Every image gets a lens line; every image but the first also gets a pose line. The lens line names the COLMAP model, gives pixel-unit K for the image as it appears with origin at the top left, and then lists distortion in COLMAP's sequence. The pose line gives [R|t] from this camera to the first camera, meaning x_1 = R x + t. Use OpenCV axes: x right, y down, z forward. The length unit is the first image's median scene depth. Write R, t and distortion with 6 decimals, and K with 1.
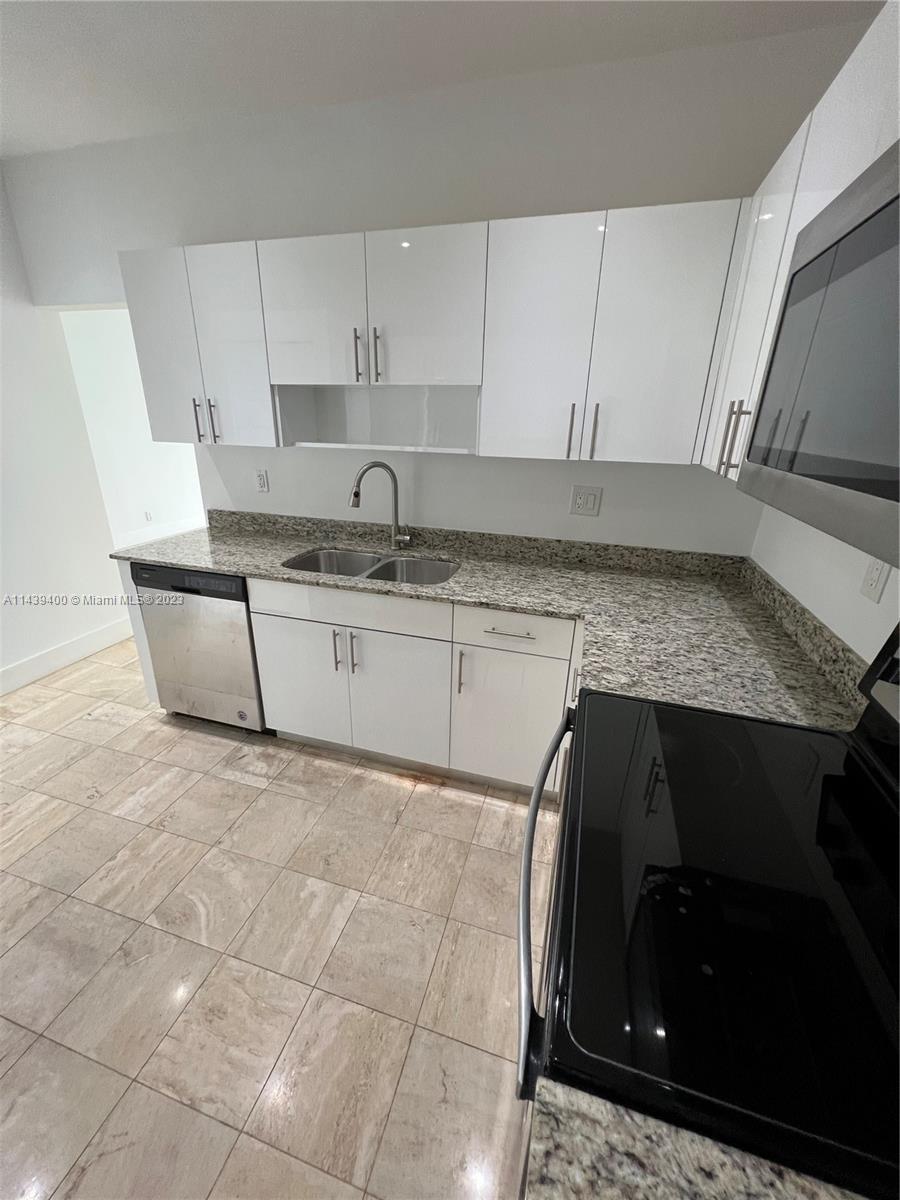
lens RADIAL K [[479.7, 0, 453.3], [0, 479.7, 605.6], [0, 0, 1]] dist [-0.002883, 0.000081]
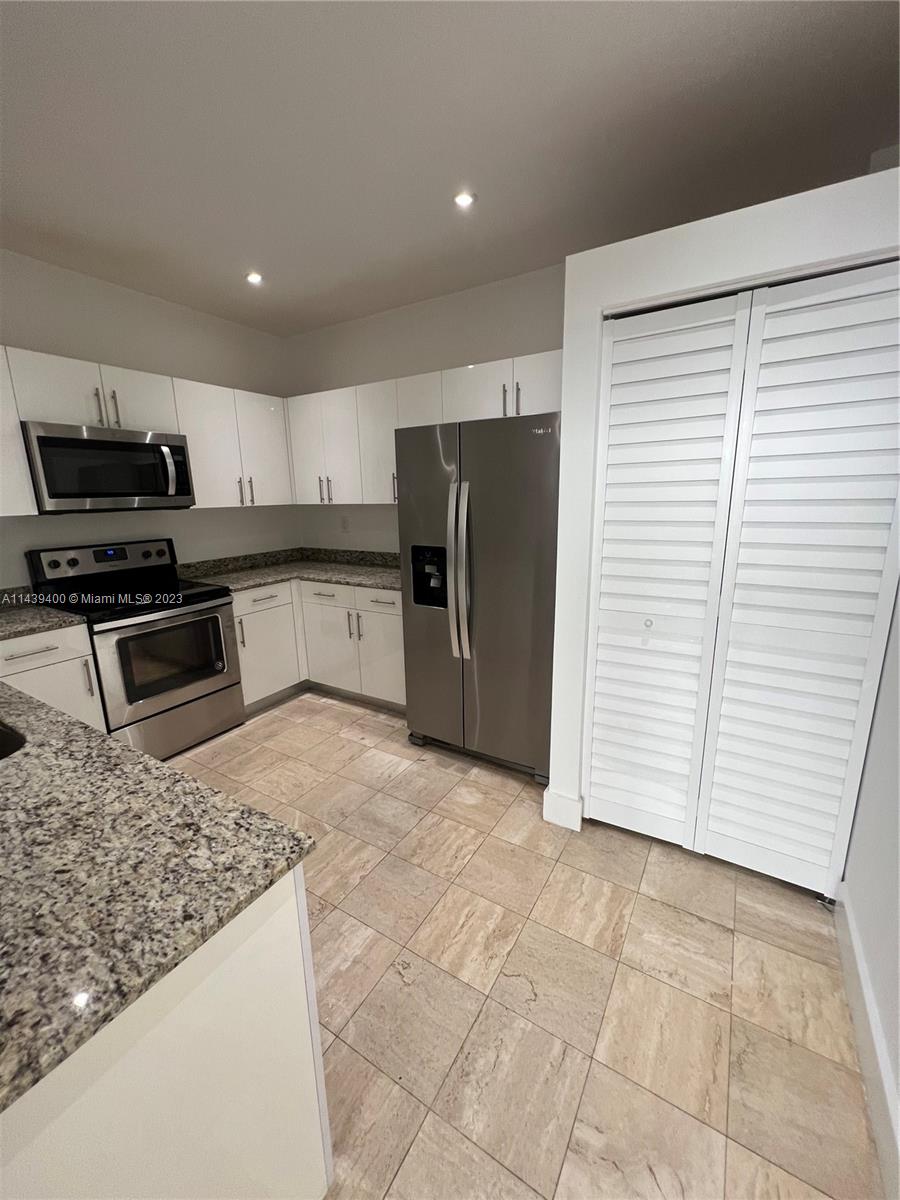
lens RADIAL K [[479.7, 0, 448.6], [0, 479.7, 598.8], [0, 0, 1]] dist [-0.002883, 0.000081]
pose [[-0.965006, -0.066831, 0.253569, -1.240441], [0.086694, 0.831295, 0.549028, -0.621648], [-0.247483, 0.551798, -0.796411, 1.609991]]
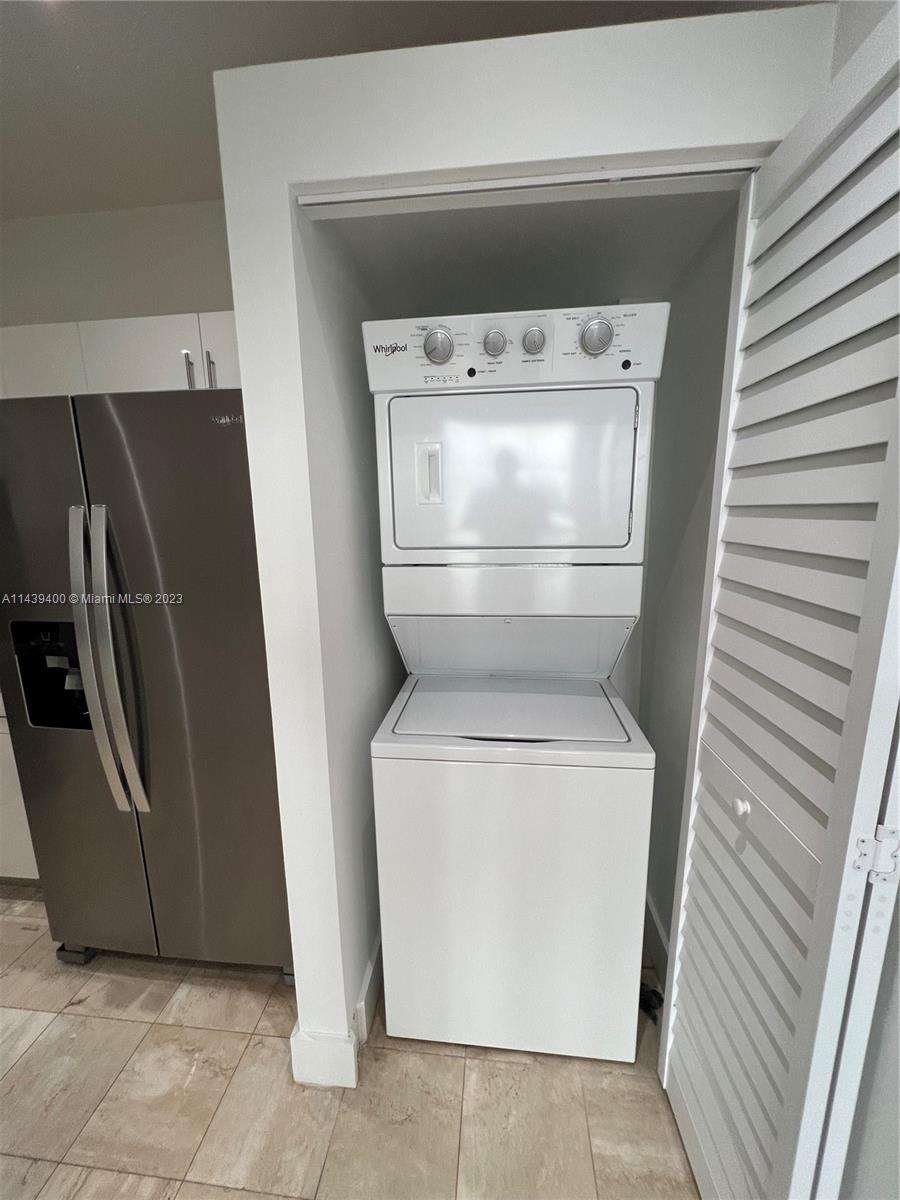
lens RADIAL K [[479.7, 0, 456.8], [0, 479.7, 596.7], [0, 0, 1]] dist [-0.002883, 0.000081]
pose [[-0.982962, 0.018884, -0.182835, -1.332392], [-0.080490, 0.850044, 0.520526, -0.445372], [0.165247, 0.526373, -0.834041, 1.081461]]
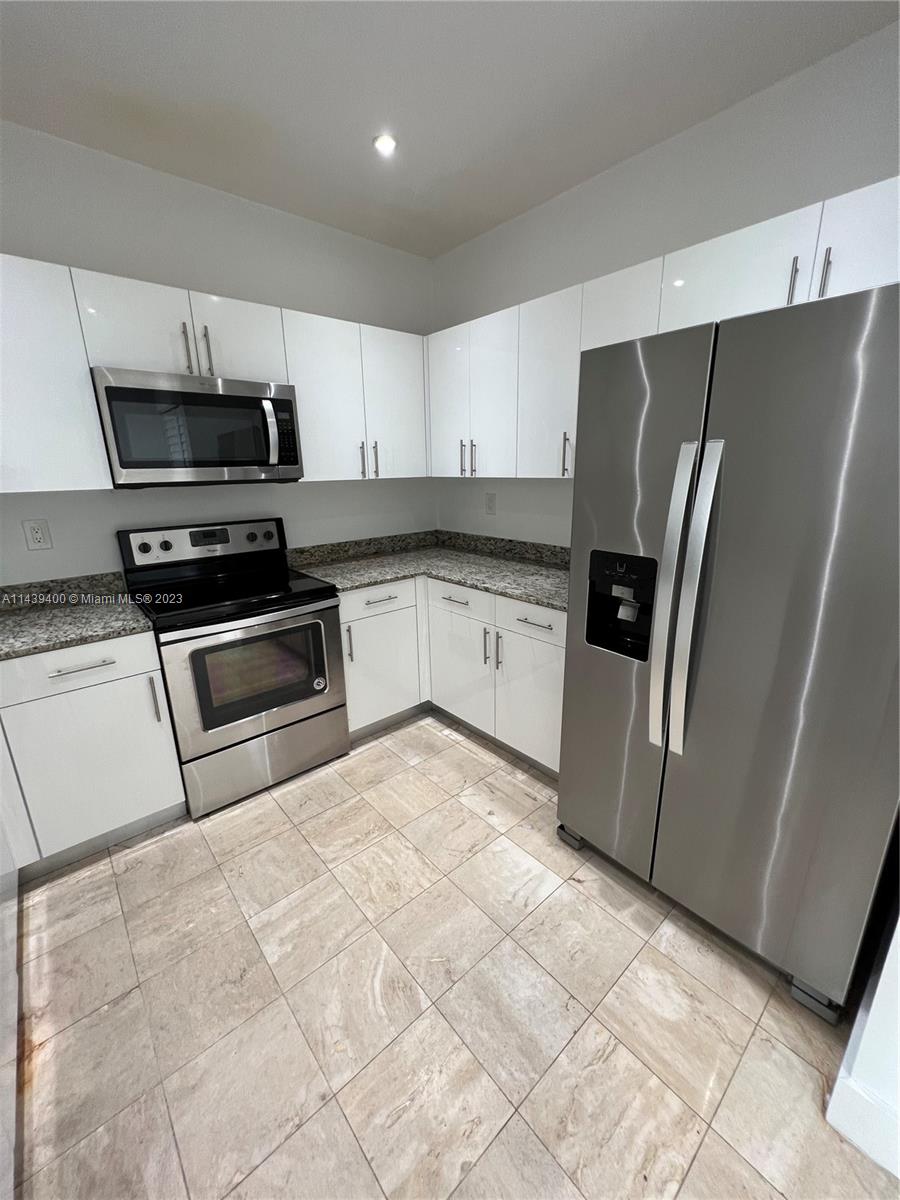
lens RADIAL K [[479.7, 0, 446.2], [0, 479.7, 598.5], [0, 0, 1]] dist [-0.002883, 0.000081]
pose [[-0.838798, -0.160066, 0.520381, -0.973423], [0.190088, 0.809555, 0.555417, -0.414643], [-0.510180, 0.564801, -0.648626, 1.097416]]
